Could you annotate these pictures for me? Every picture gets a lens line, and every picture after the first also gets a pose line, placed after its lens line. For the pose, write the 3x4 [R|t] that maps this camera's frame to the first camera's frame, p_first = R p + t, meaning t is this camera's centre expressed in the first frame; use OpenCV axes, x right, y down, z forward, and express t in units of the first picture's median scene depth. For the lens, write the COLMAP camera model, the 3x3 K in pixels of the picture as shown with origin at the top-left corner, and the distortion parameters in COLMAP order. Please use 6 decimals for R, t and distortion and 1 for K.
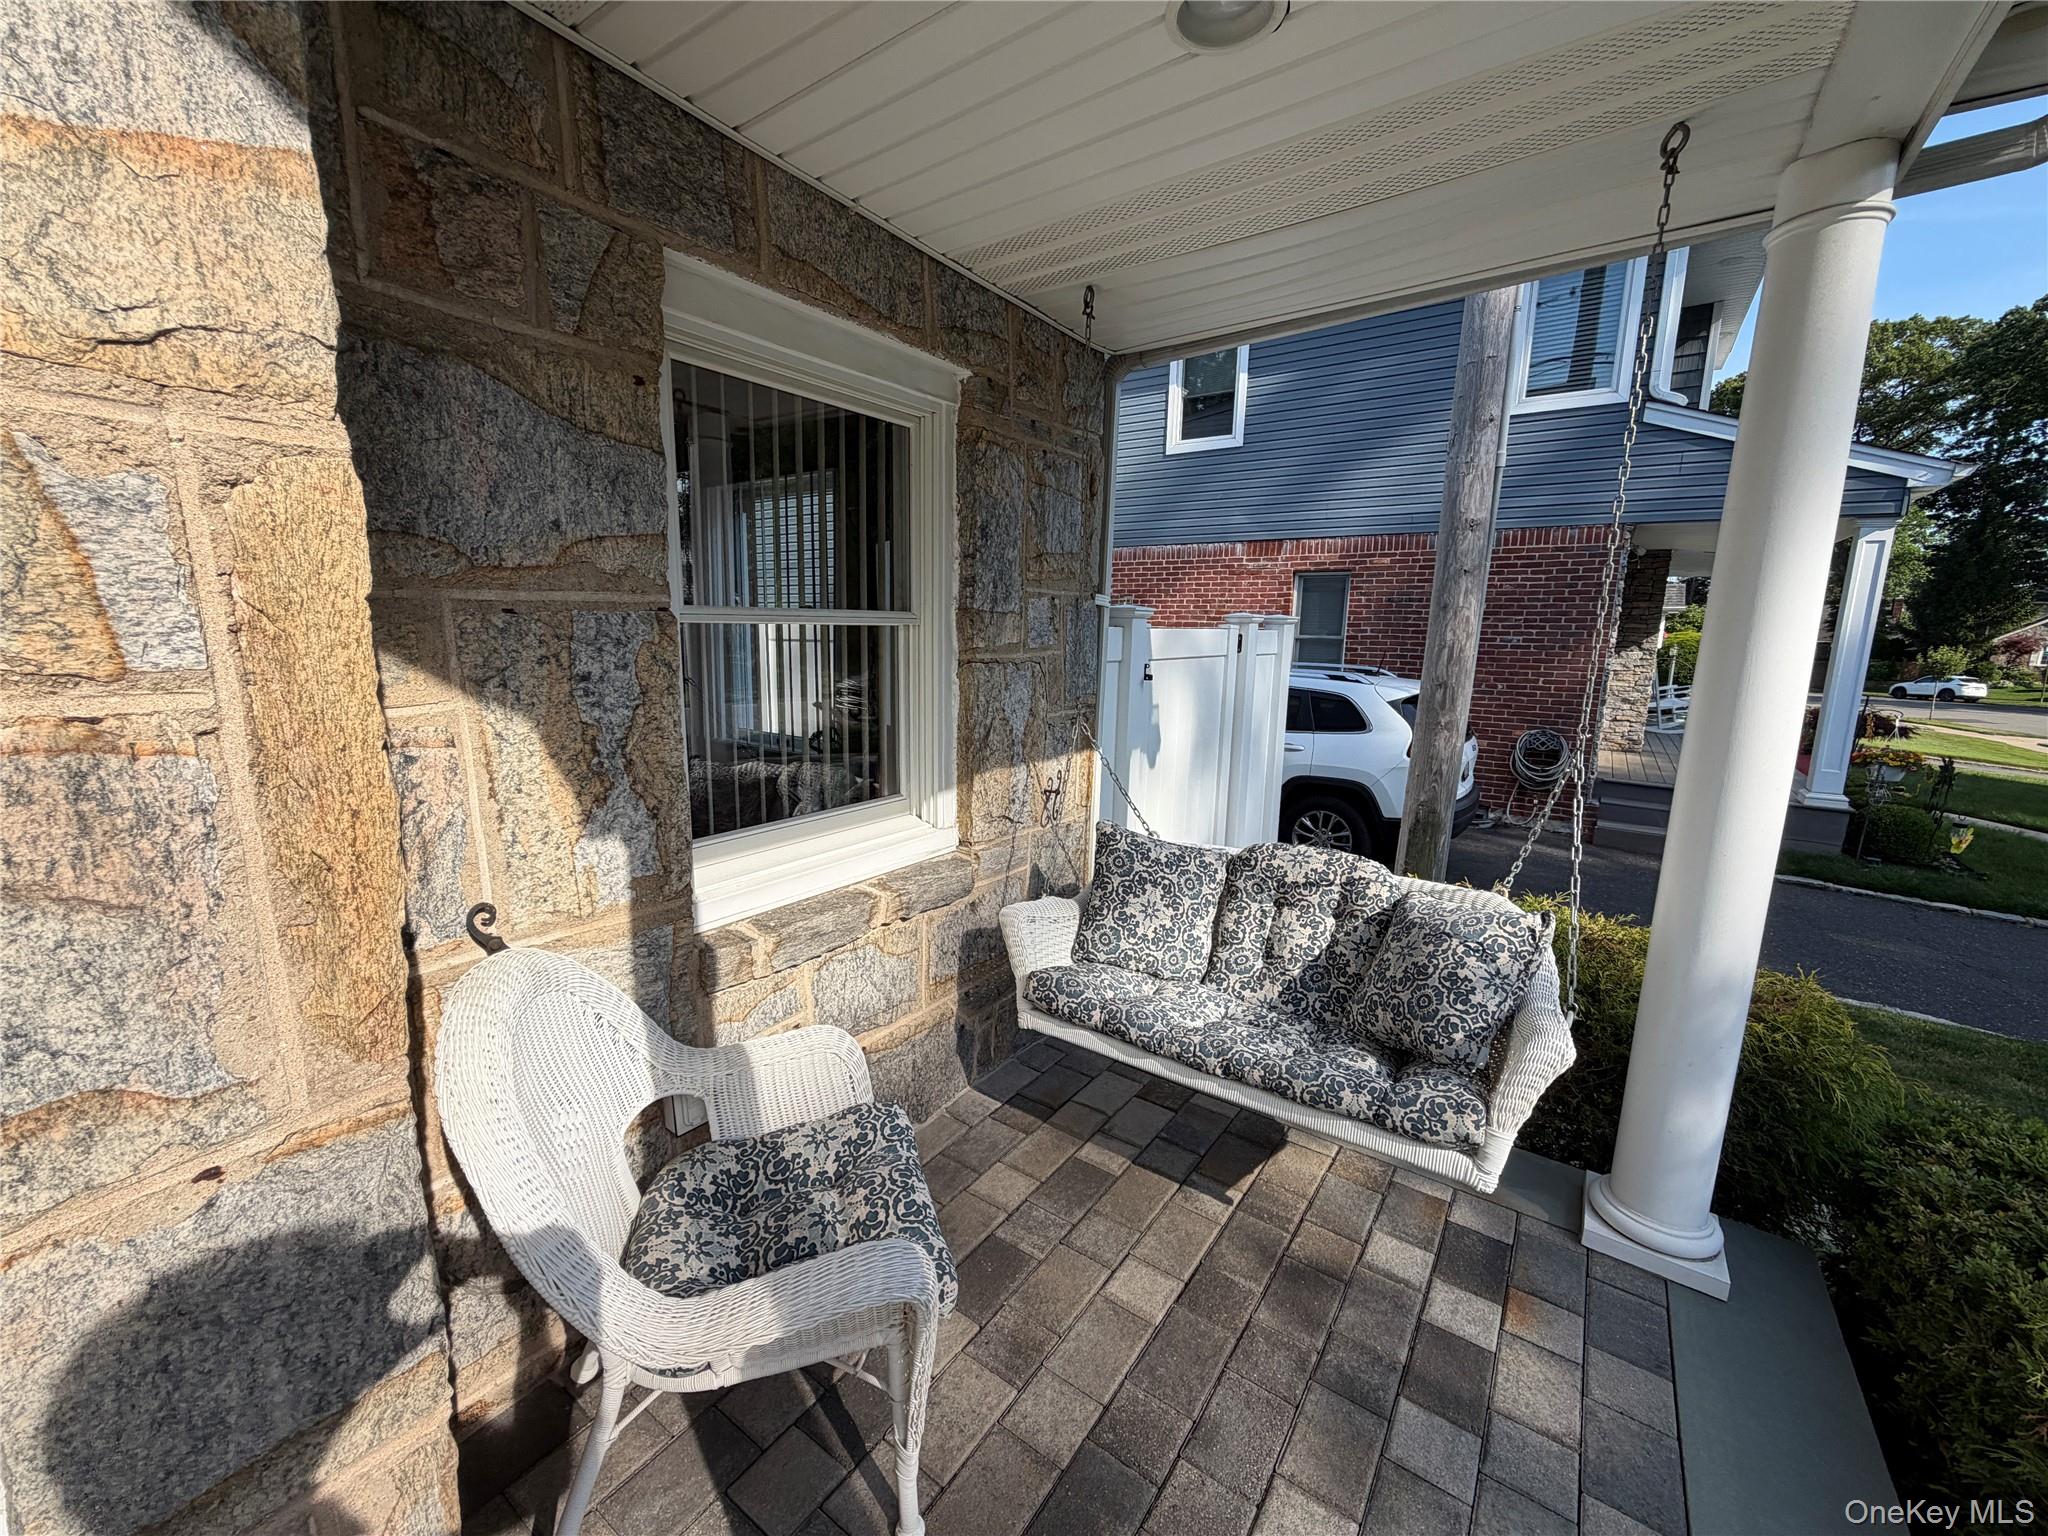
lens RADIAL K [[815.7, 0, 1021.2], [0, 815.7, 772.4], [0, 0, 1]] dist [0.000737, 0.000041]
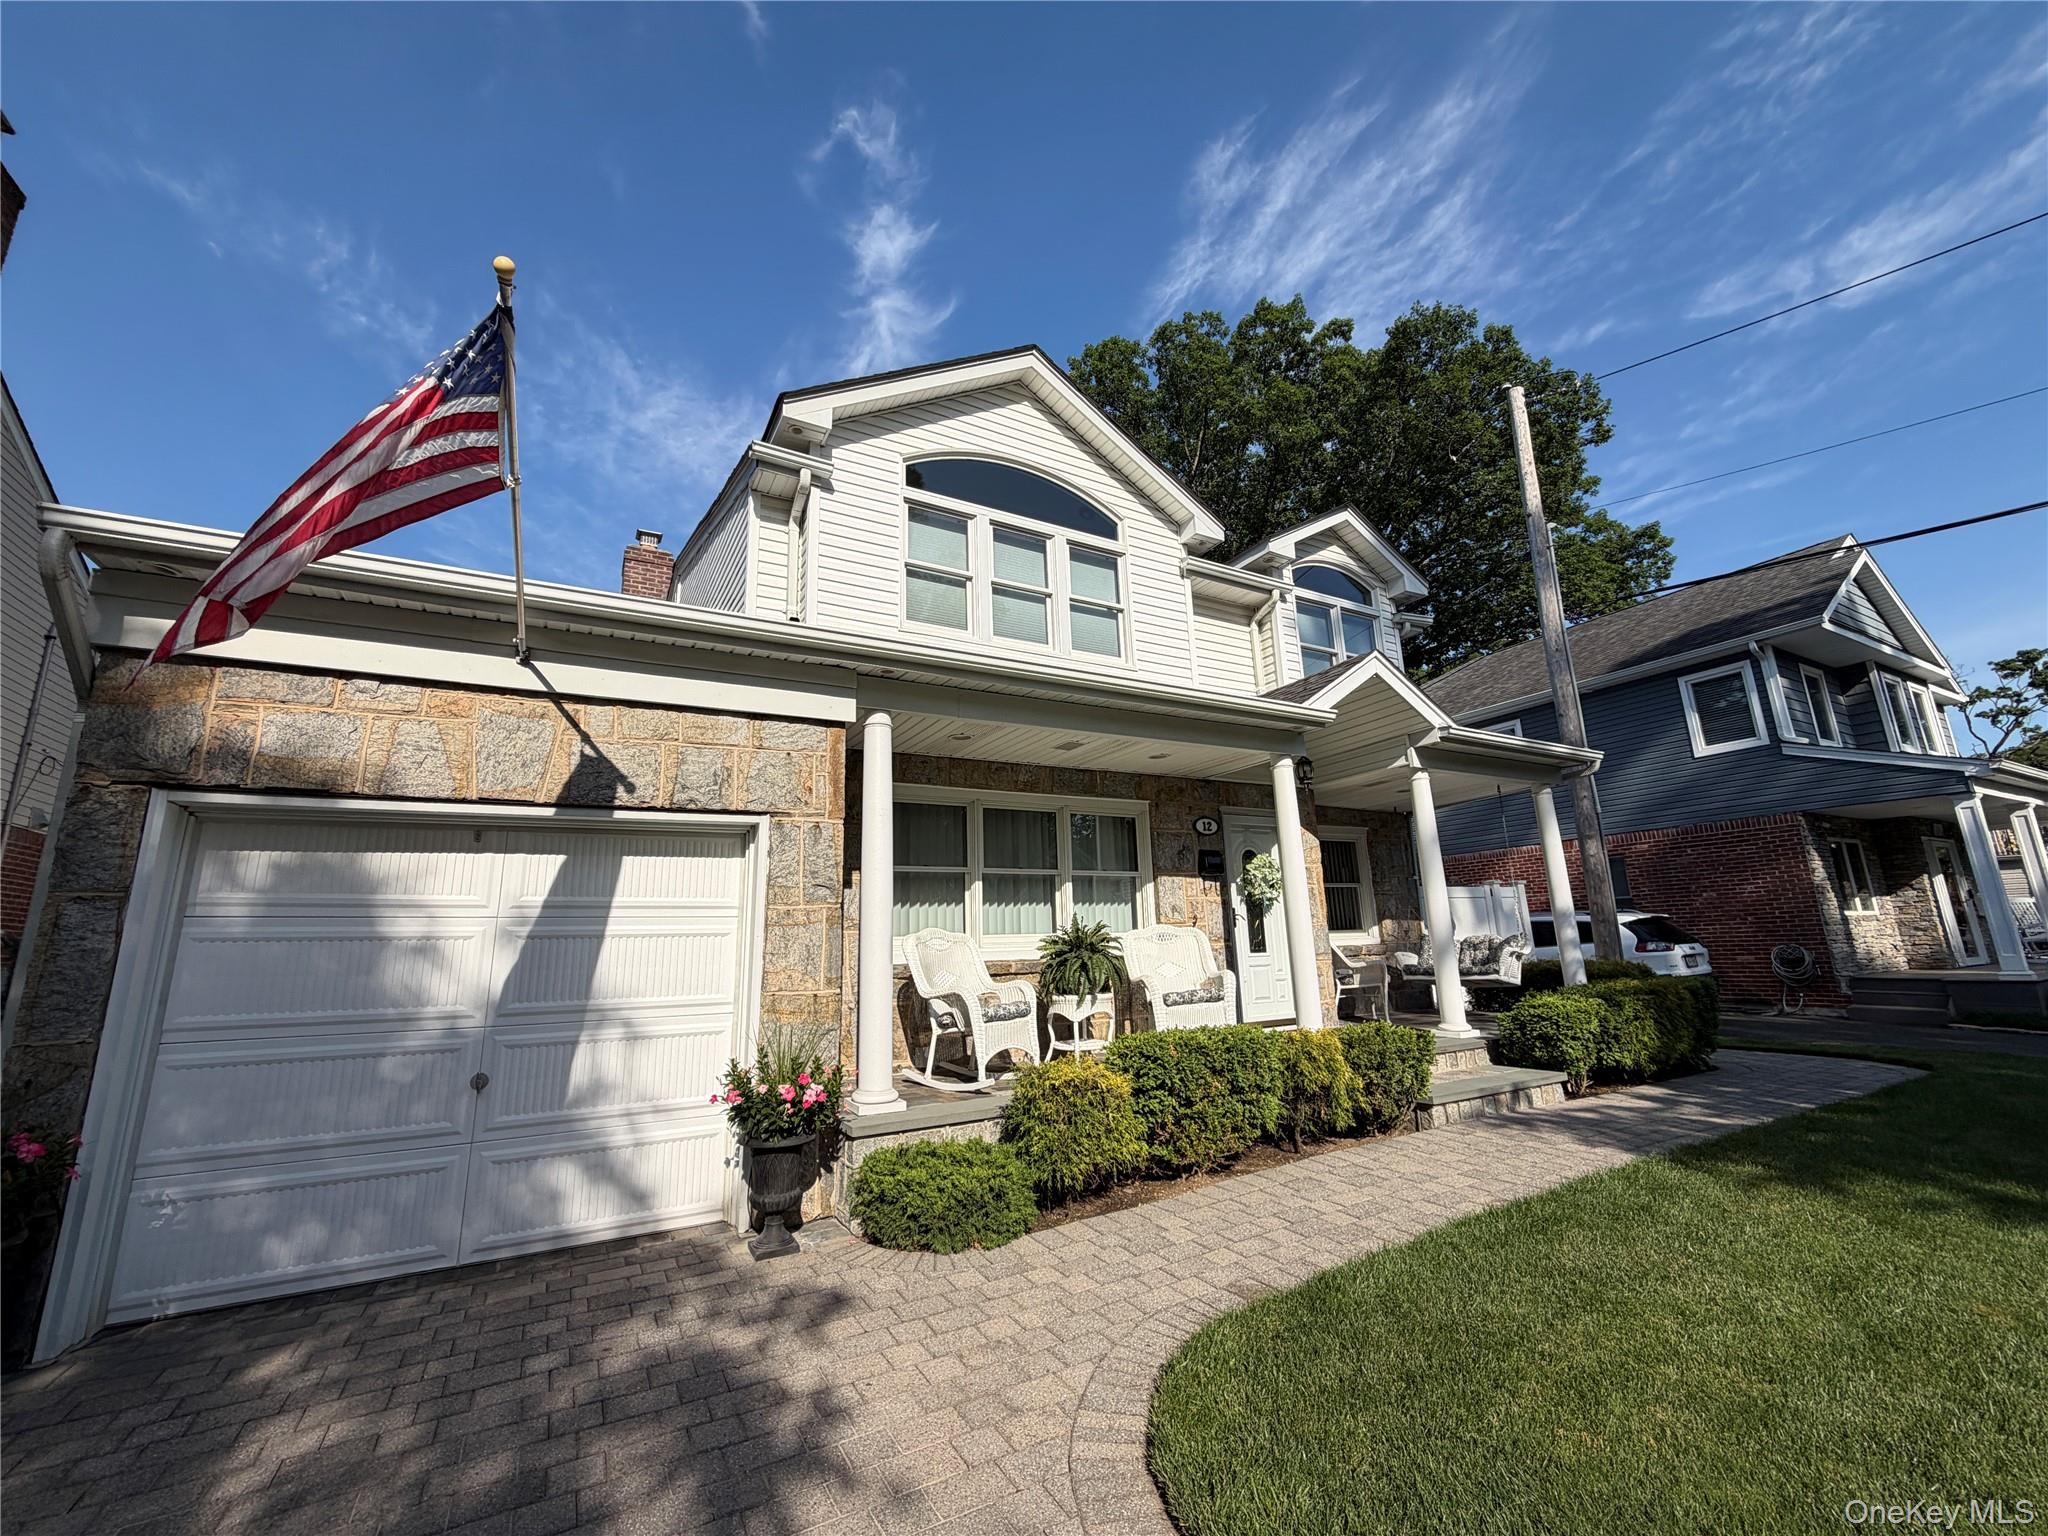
lens RADIAL K [[815.7, 0, 1019.0], [0, 815.7, 771.7], [0, 0, 1]] dist [0.000737, 0.000041]
pose [[0.897371, -0.143280, -0.417369, 0.107002], [-0.027987, 0.925436, -0.377869, 0.788181], [0.440389, 0.350769, 0.826449, -2.972373]]
